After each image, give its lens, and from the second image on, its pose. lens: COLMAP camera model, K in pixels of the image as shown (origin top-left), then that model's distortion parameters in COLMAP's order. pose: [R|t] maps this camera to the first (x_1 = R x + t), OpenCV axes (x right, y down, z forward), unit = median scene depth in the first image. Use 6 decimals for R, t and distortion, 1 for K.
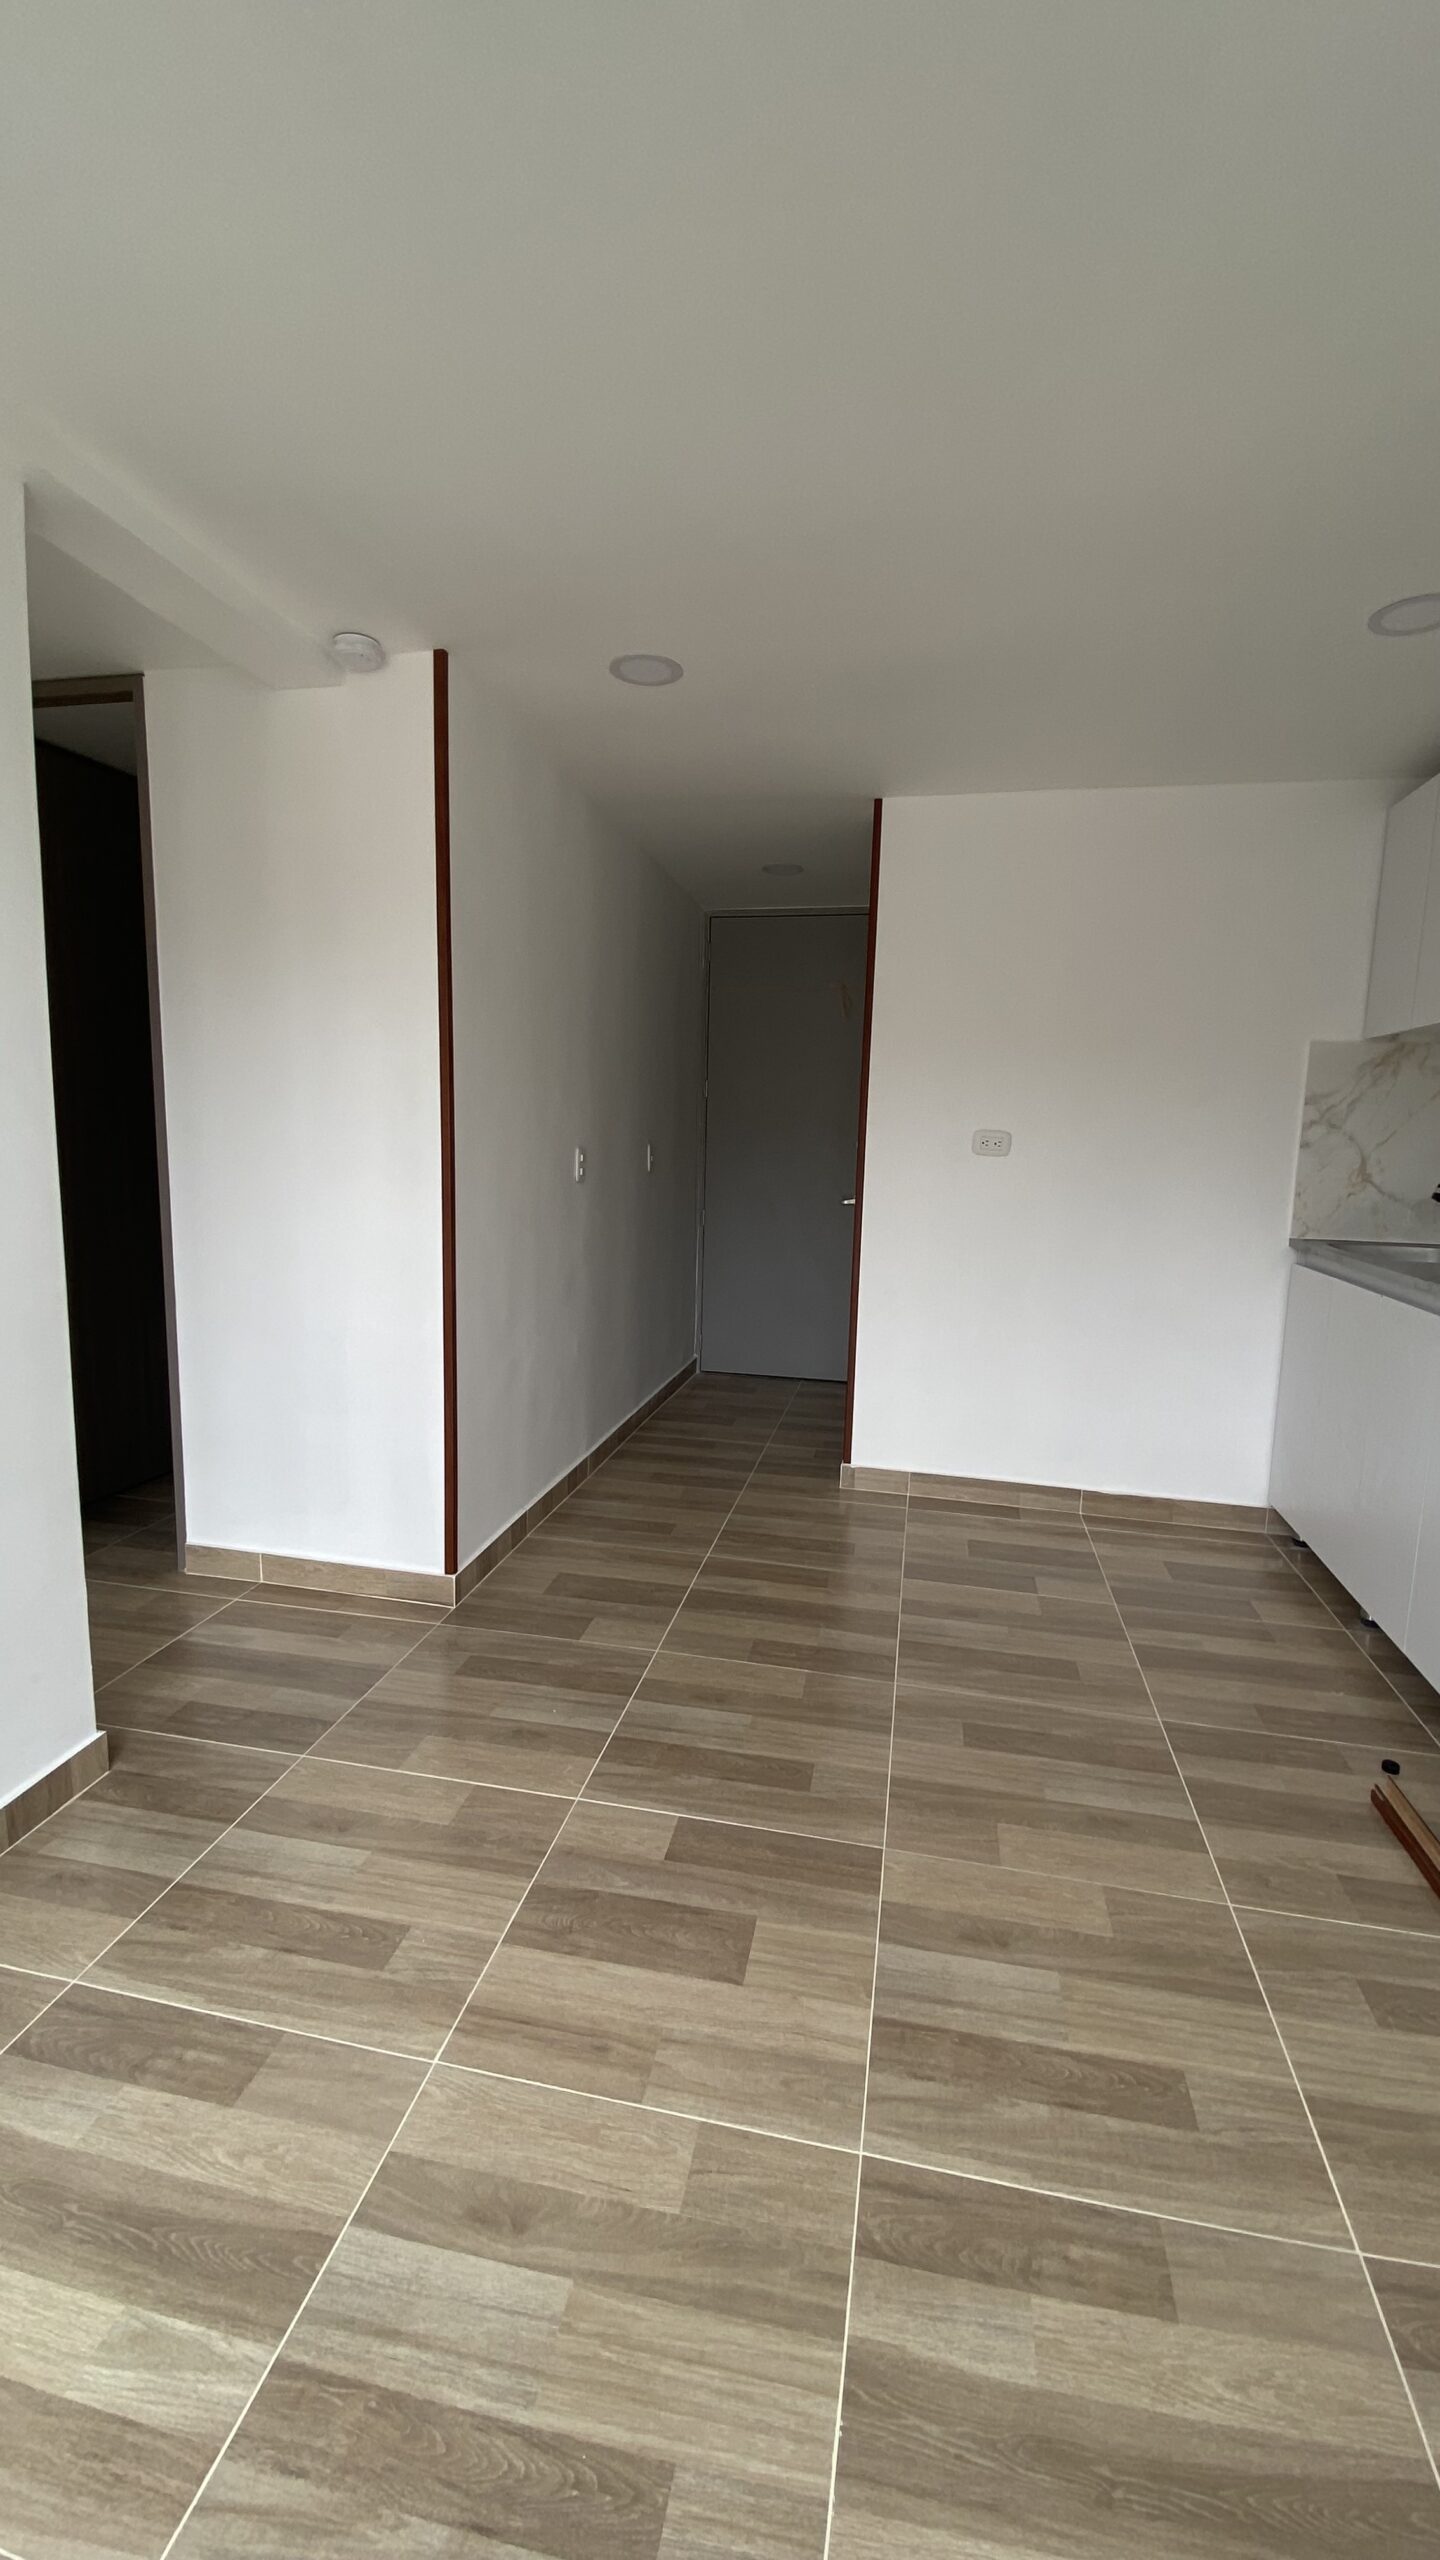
lens RADIAL K [[1045.4, 0, 719.2], [0, 1045.4, 1275.3], [0, 0, 1]] dist [0.023263, -0.019080]
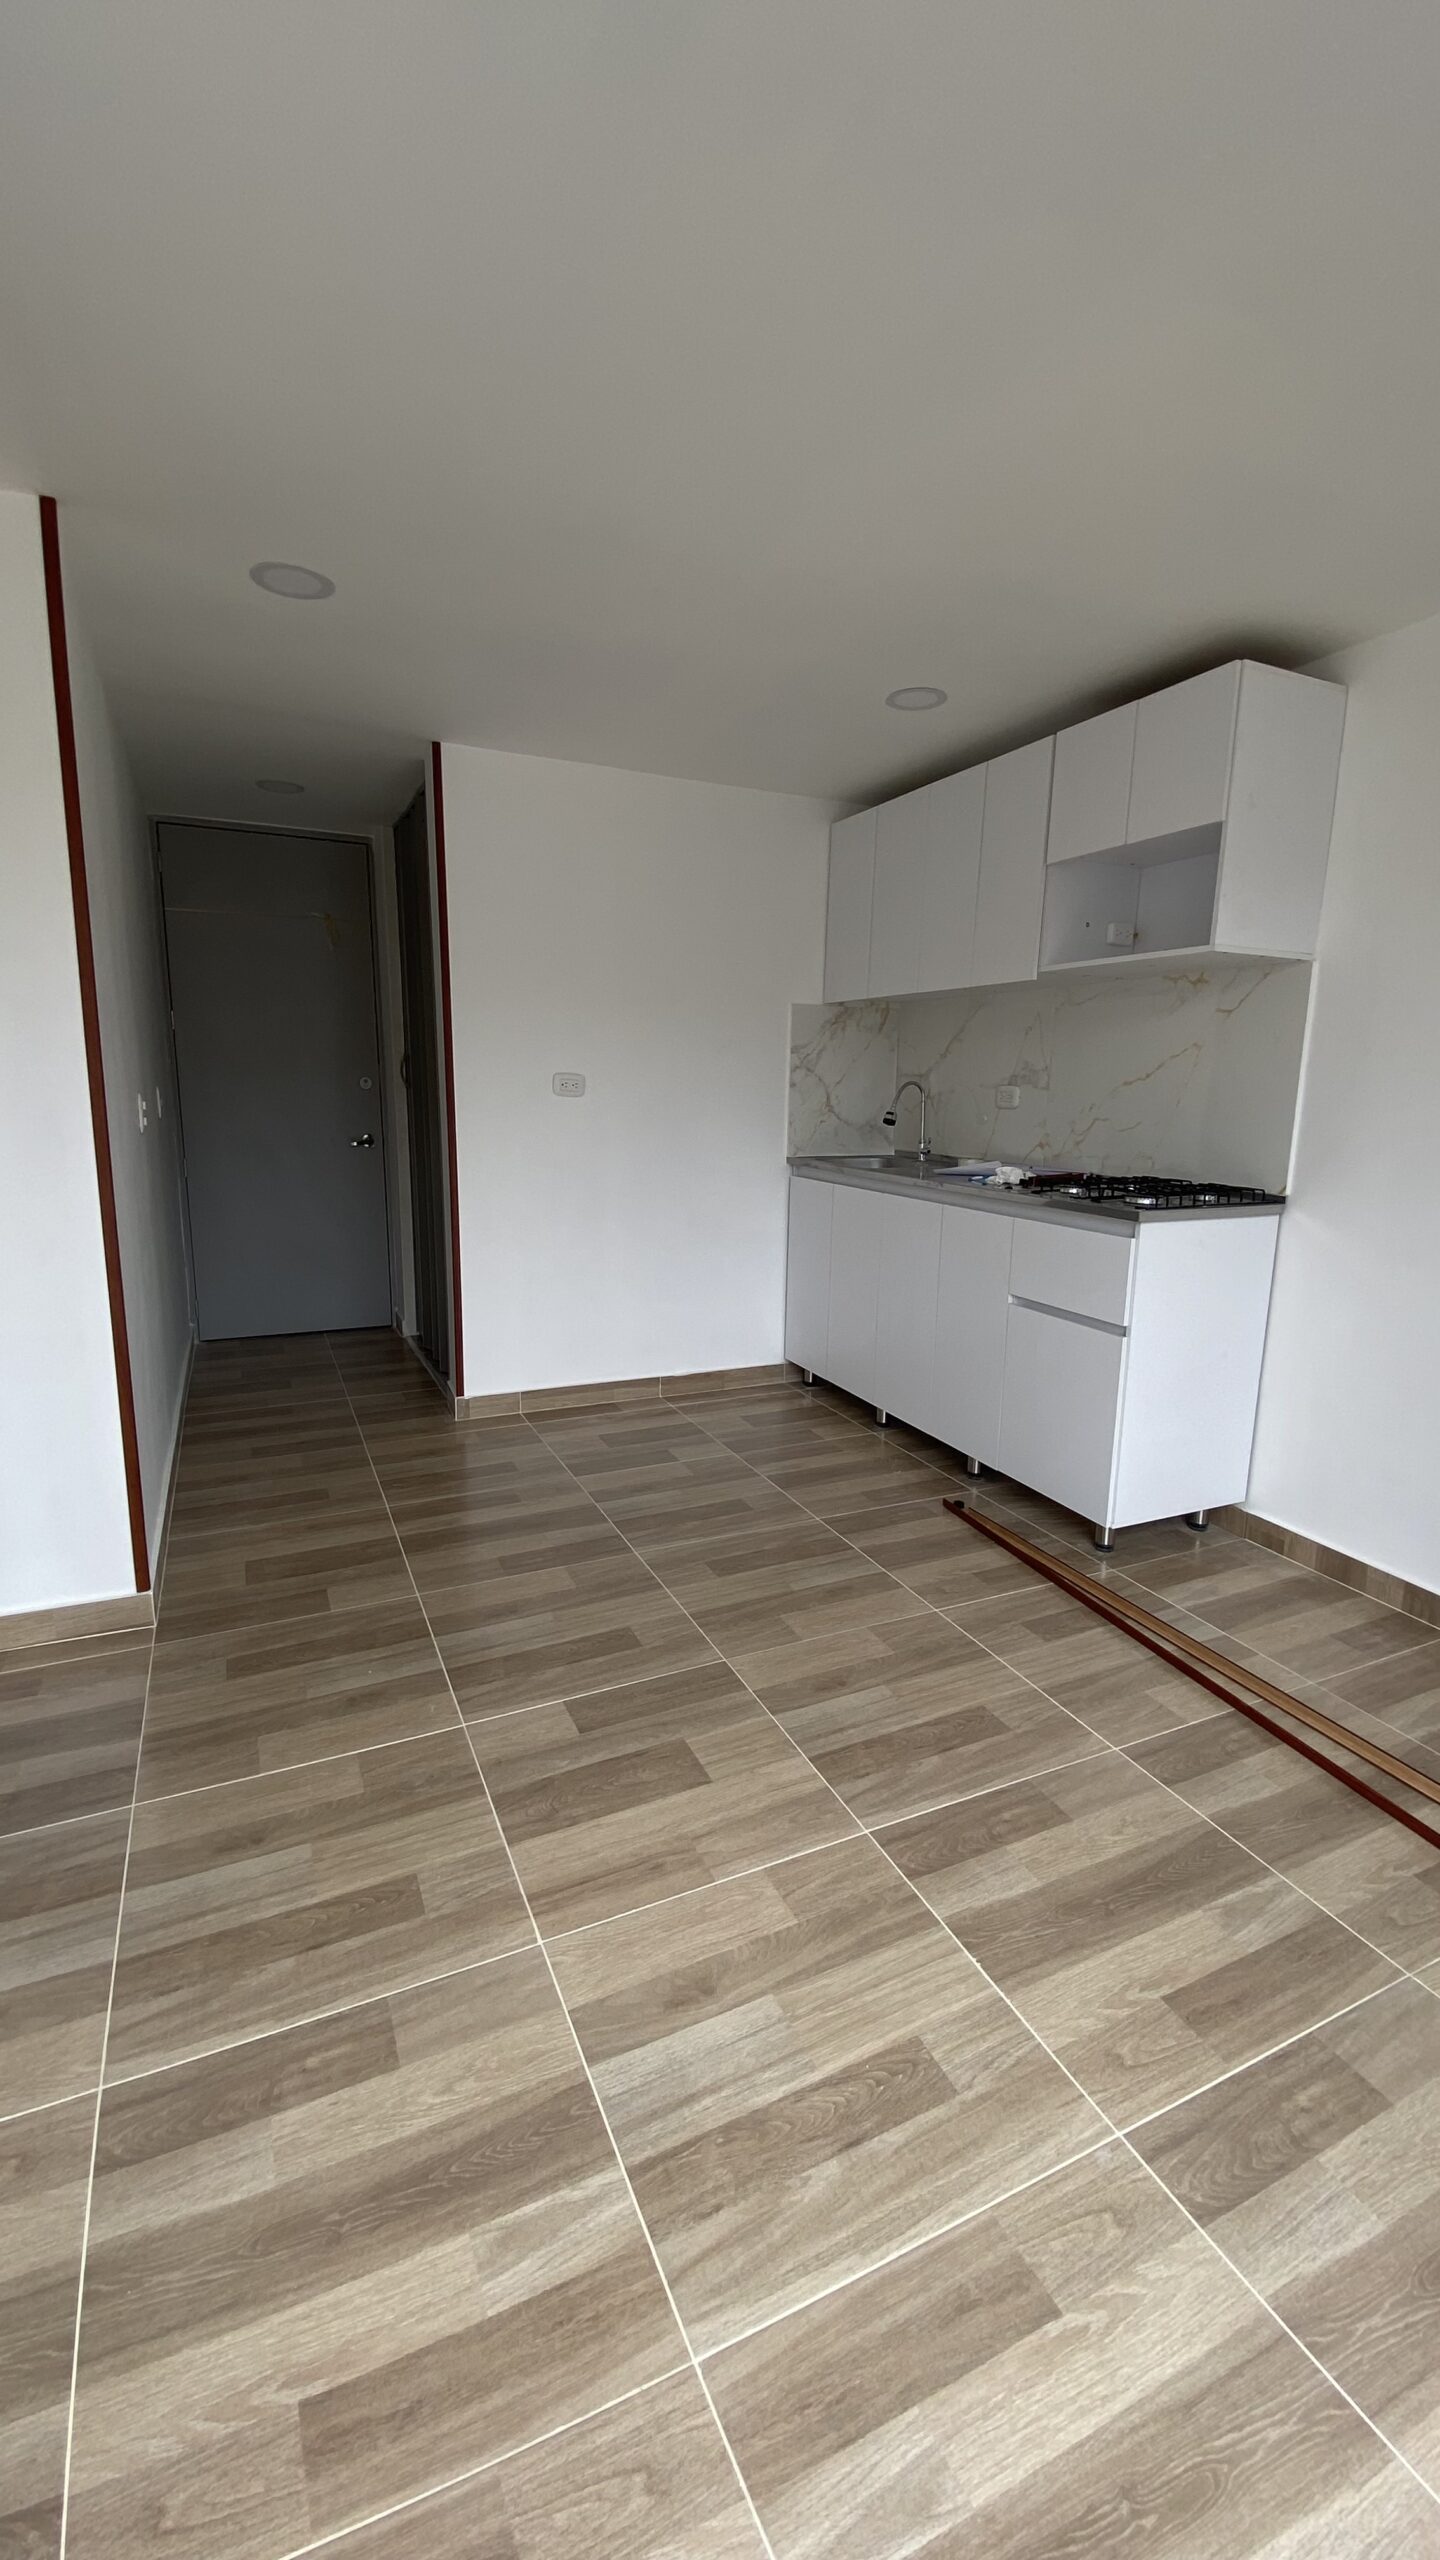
lens RADIAL K [[1017.2, 0, 698.3], [0, 1017.2, 1302.4], [0, 0, 1]] dist [0.021837, -0.016424]
pose [[0.814753, -0.145288, 0.561311, -0.453300], [0.093812, 0.988373, 0.119658, -0.029543], [-0.572169, -0.044834, 0.818909, 0.028300]]
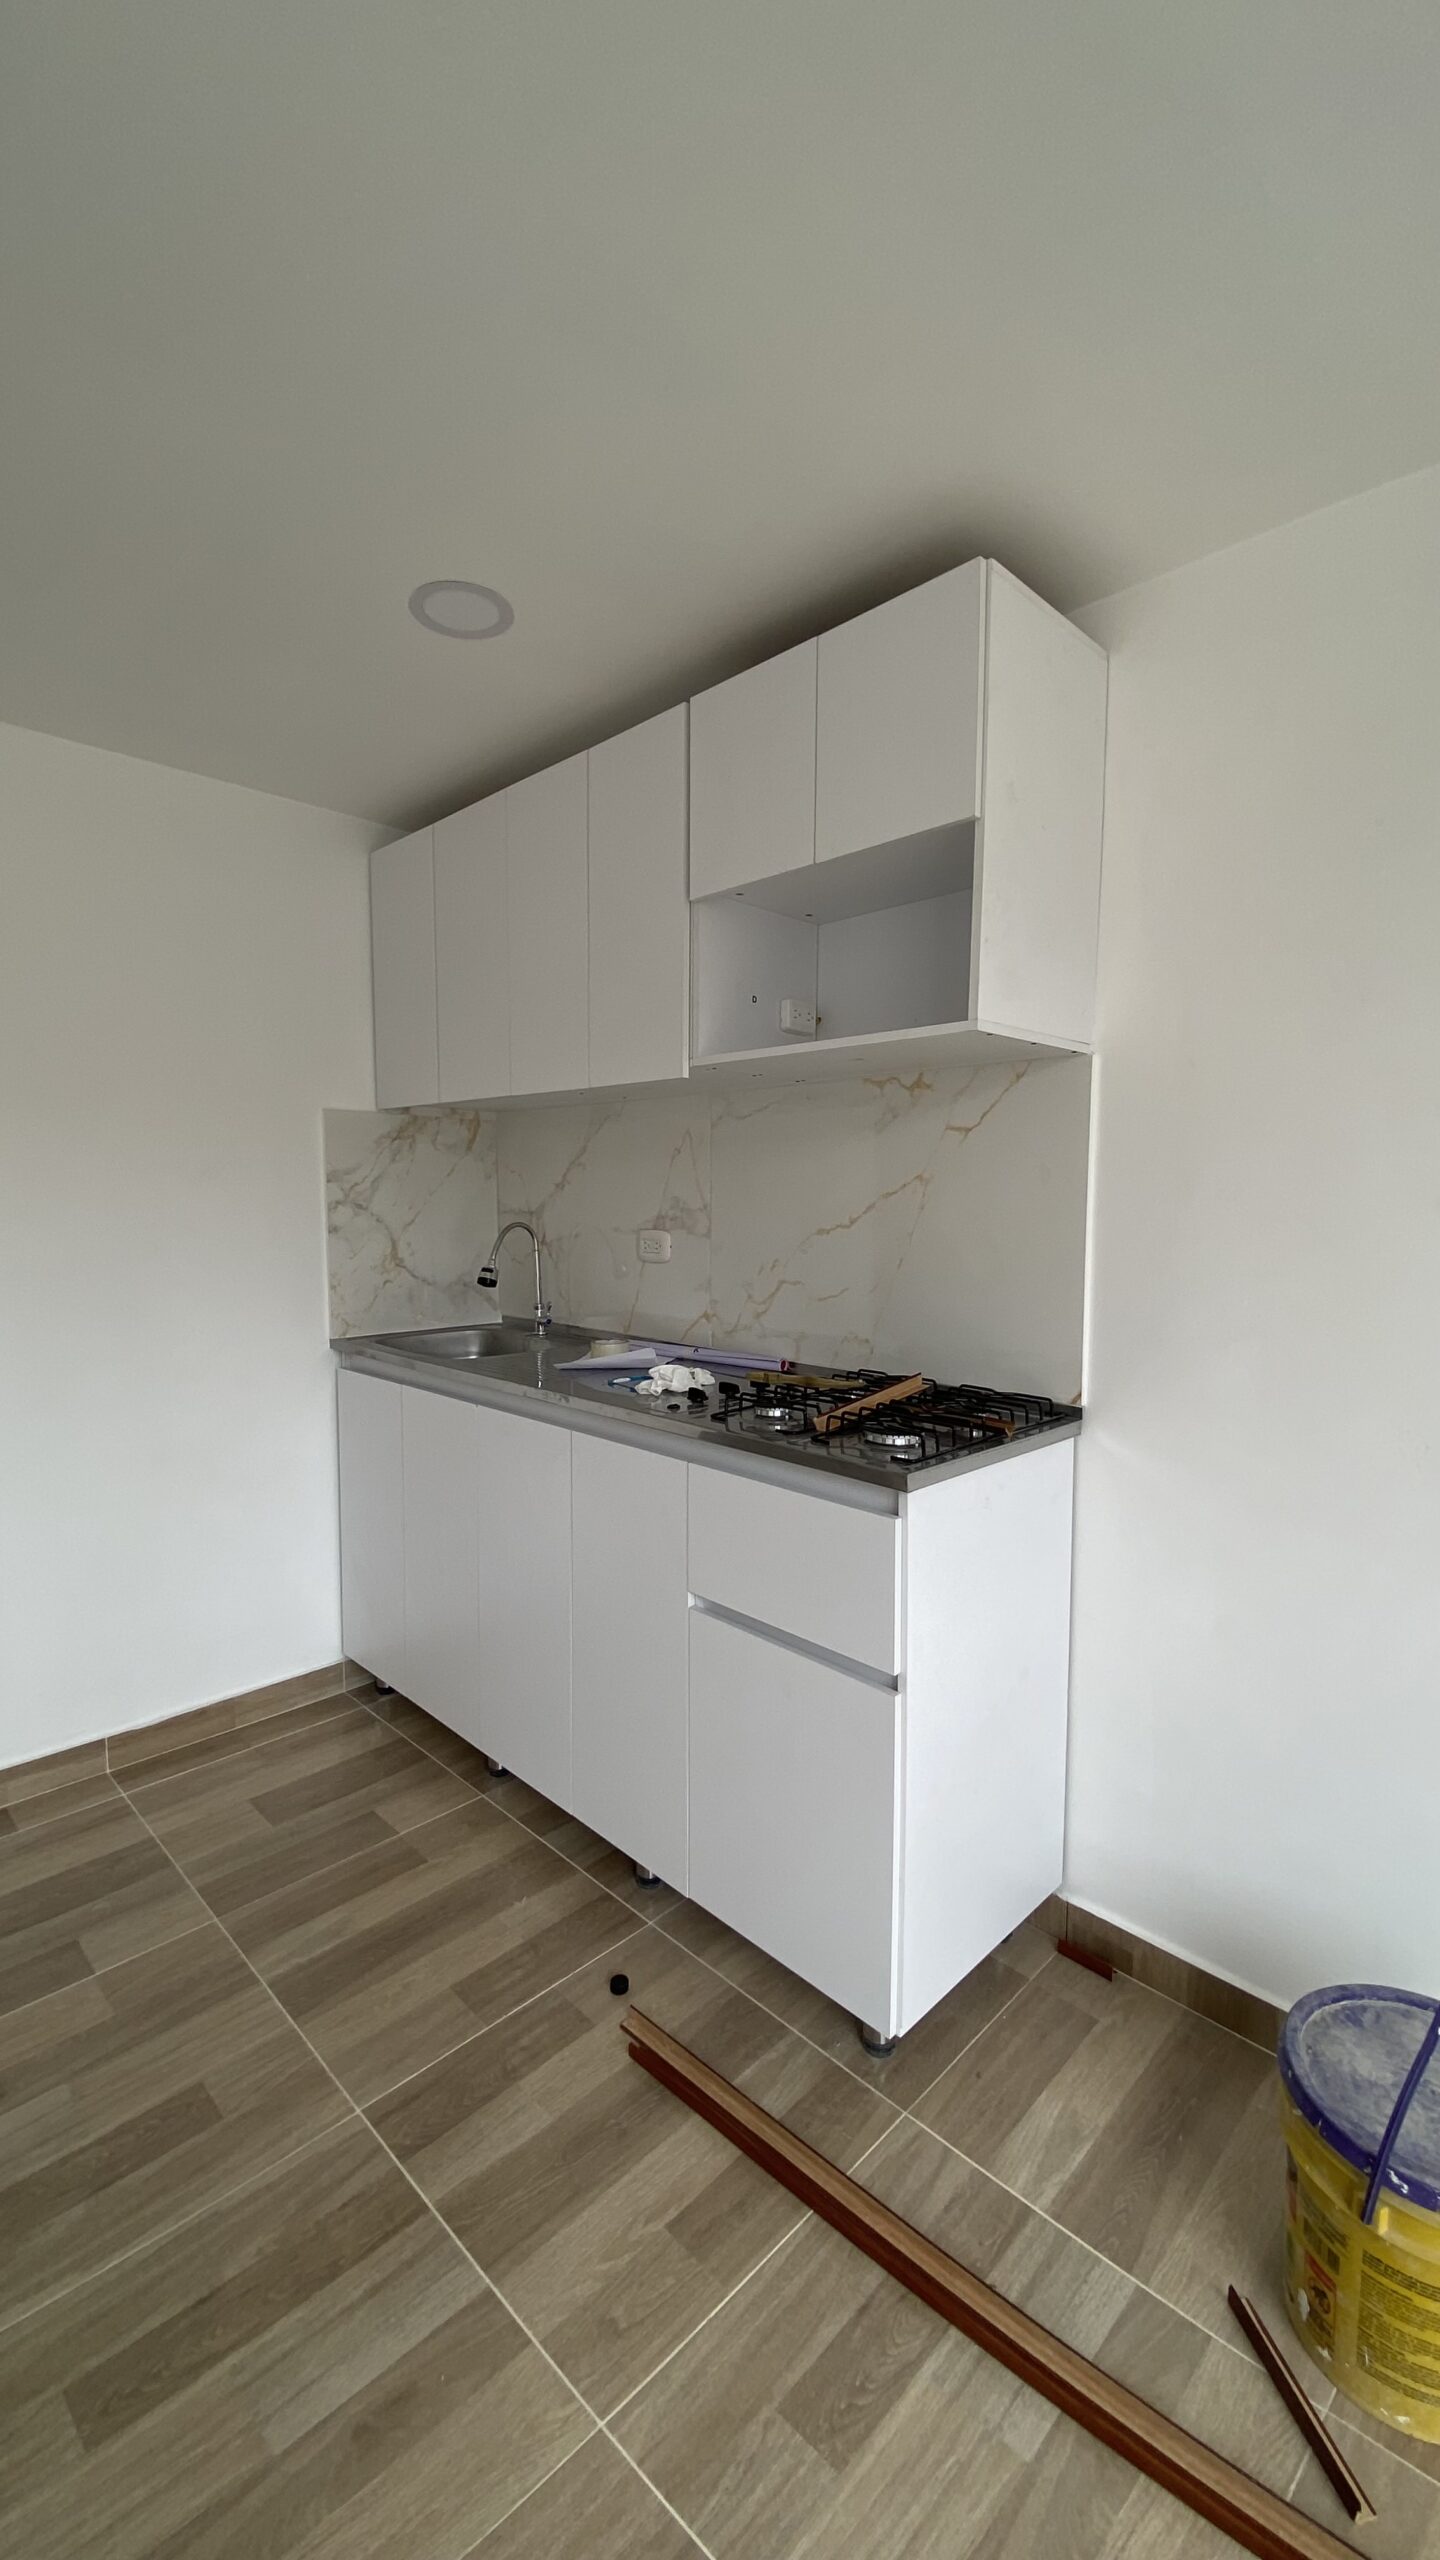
lens RADIAL K [[1045.4, 0, 719.2], [0, 1045.4, 1275.3], [0, 0, 1]] dist [0.023263, -0.019080]
pose [[0.553563, -0.091014, 0.827819, 0.041378], [0.127970, 0.991501, 0.023436, -0.106006], [-0.822916, 0.092963, 0.560506, 0.430143]]
